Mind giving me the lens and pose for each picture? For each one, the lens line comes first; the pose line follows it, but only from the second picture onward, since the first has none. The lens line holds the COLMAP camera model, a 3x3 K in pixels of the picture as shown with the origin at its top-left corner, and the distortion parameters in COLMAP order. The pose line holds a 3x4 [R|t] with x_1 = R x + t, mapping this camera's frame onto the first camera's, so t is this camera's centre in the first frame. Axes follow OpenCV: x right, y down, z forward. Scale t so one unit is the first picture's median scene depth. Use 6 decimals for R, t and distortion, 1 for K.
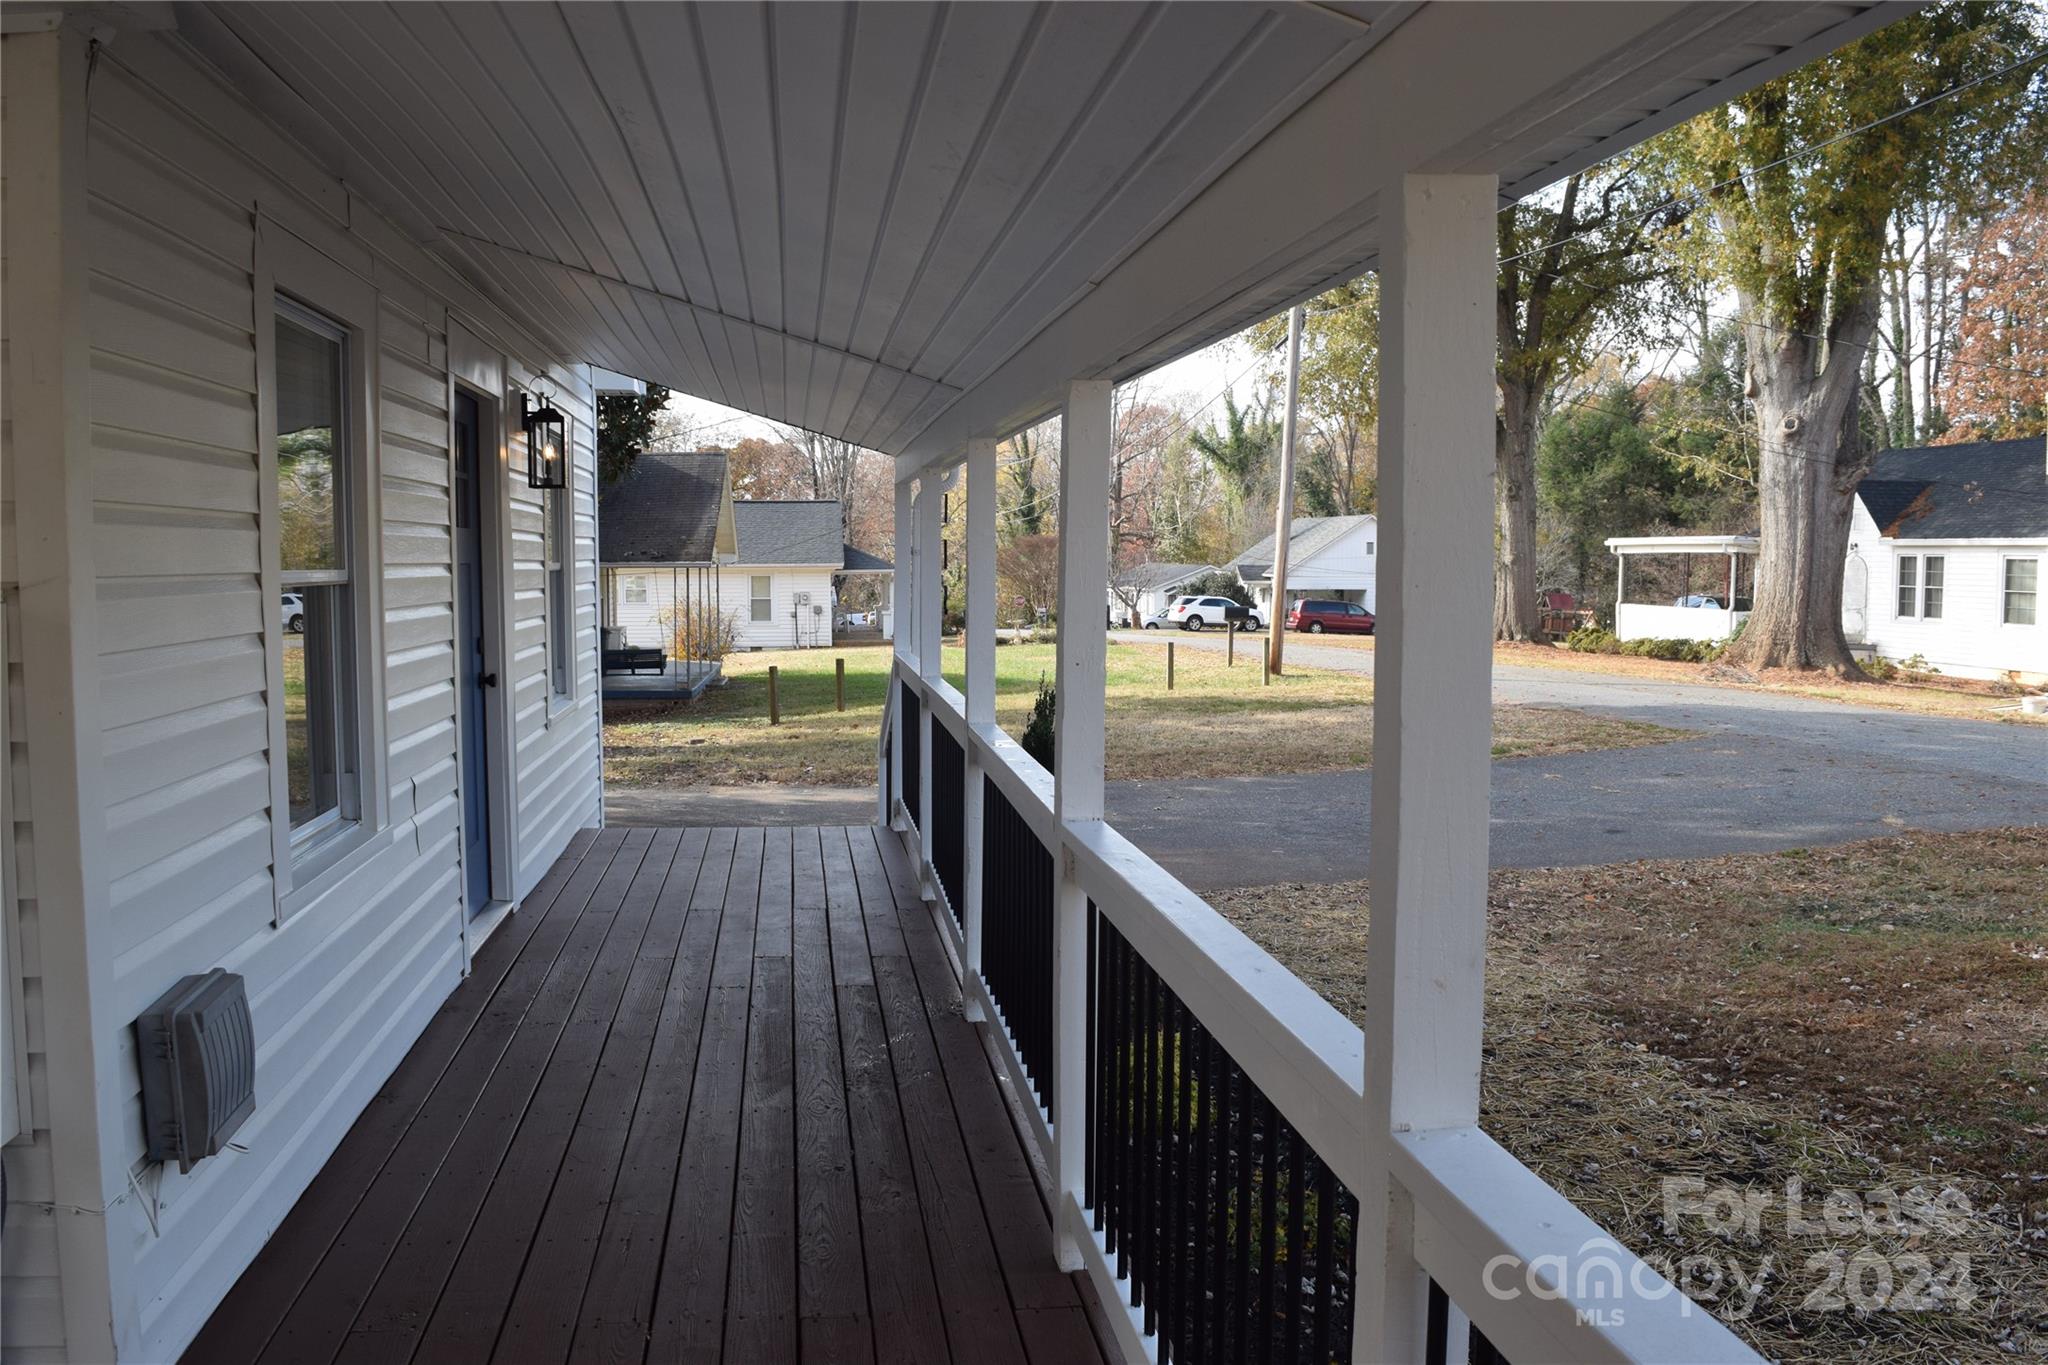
lens RADIAL K [[1608.1, 0, 1012.1], [0, 1608.1, 674.1], [0, 0, 1]] dist [-0.095968, 0.024022]
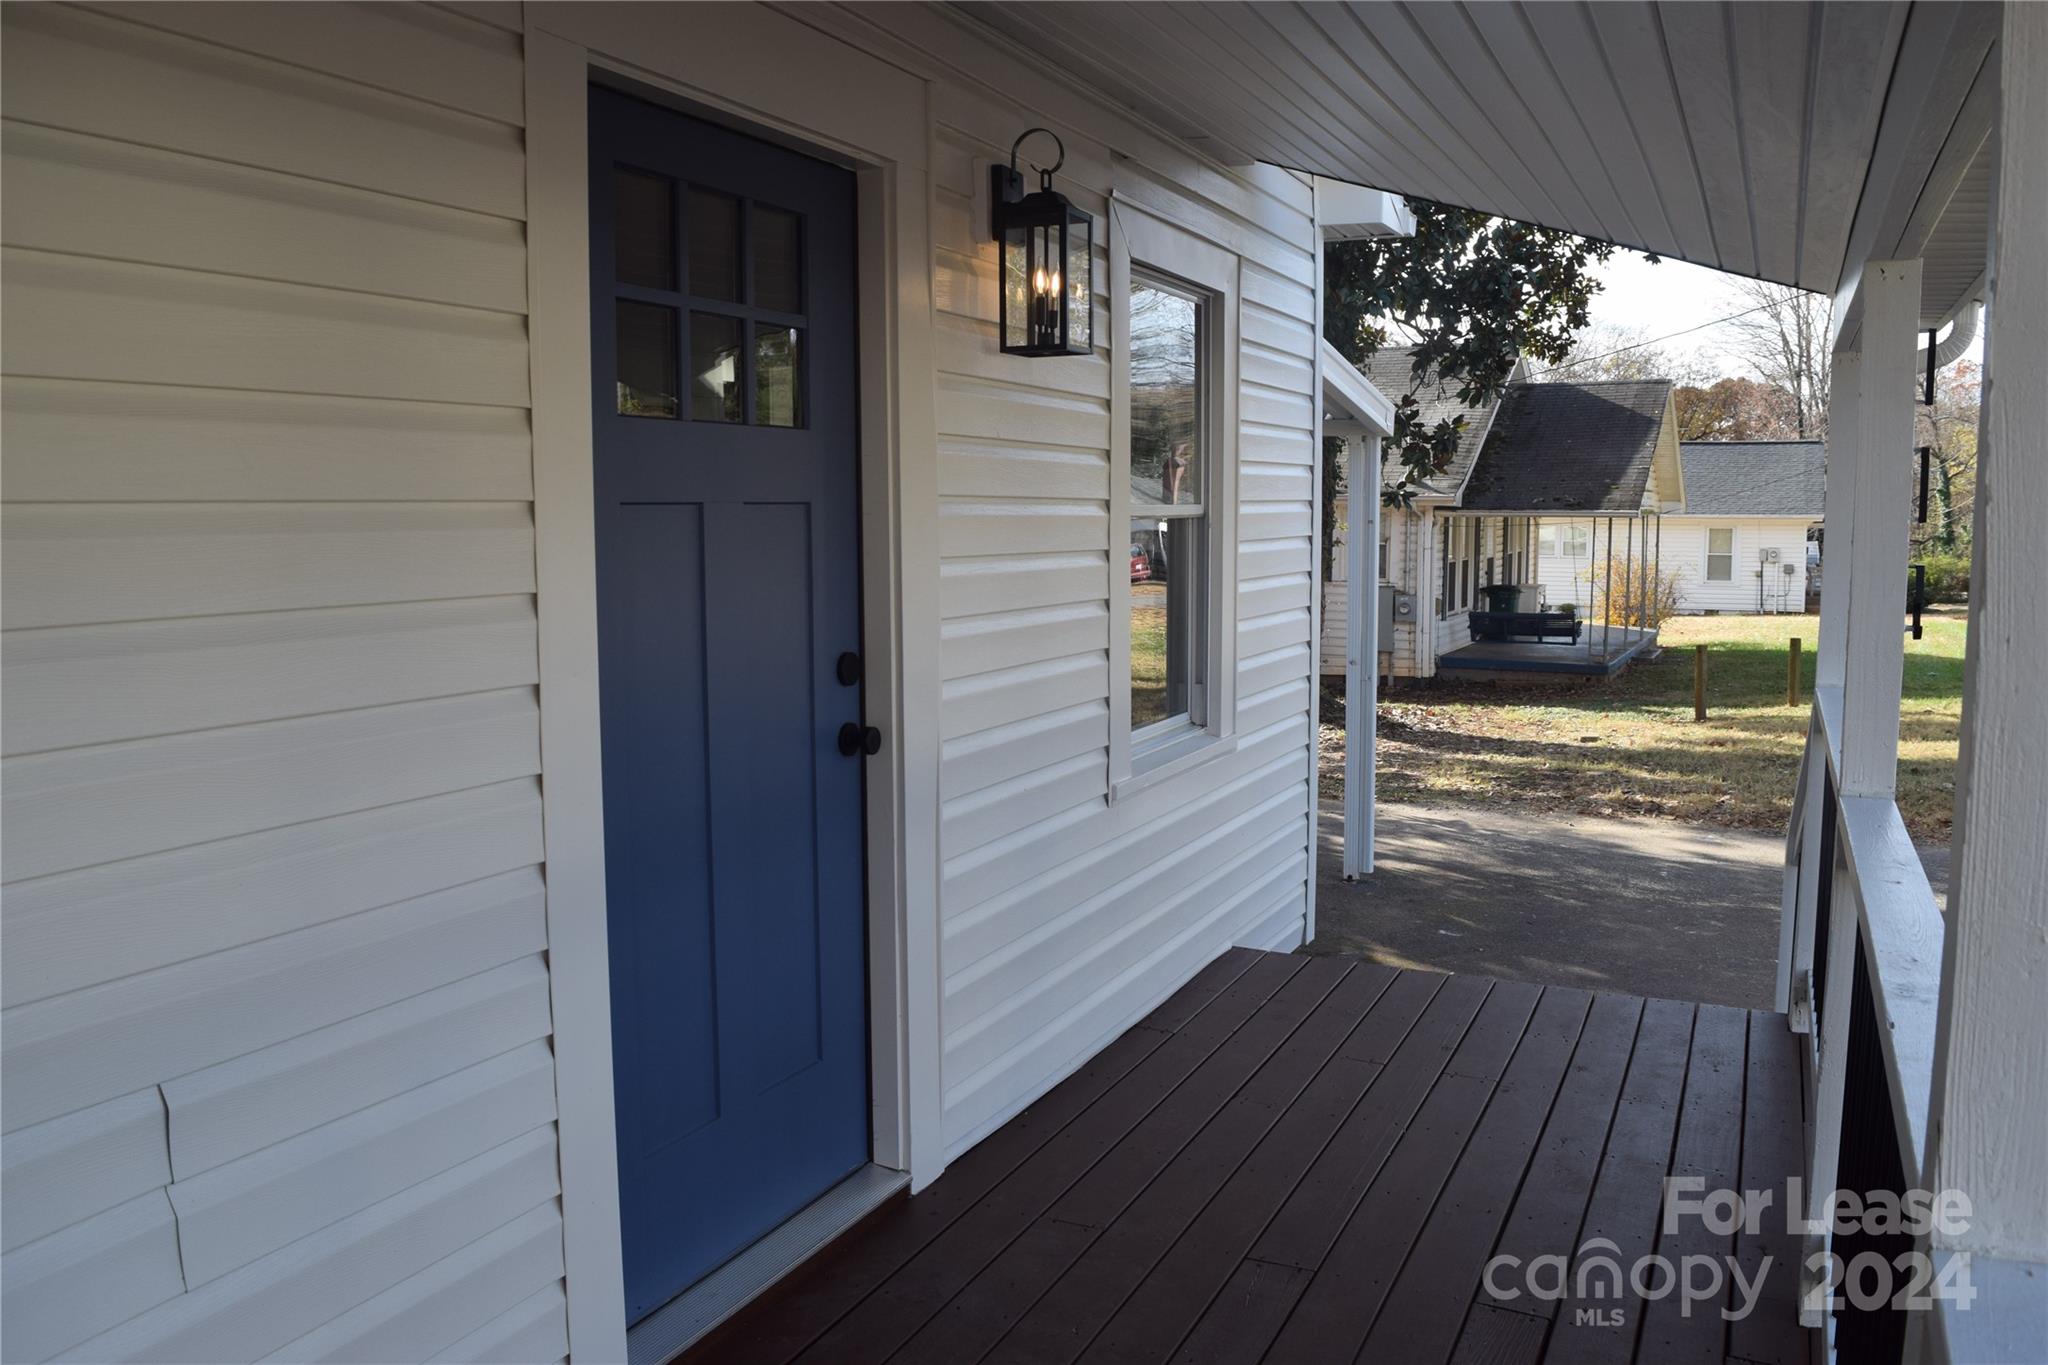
lens RADIAL K [[1608.1, 0, 1012.1], [0, 1608.1, 674.1], [0, 0, 1]] dist [-0.095968, 0.024022]
pose [[0.832900, 0.055810, -0.550602, -0.004612], [-0.038085, 0.998324, 0.043580, -0.011112], [0.552111, -0.015328, 0.833630, 0.169086]]
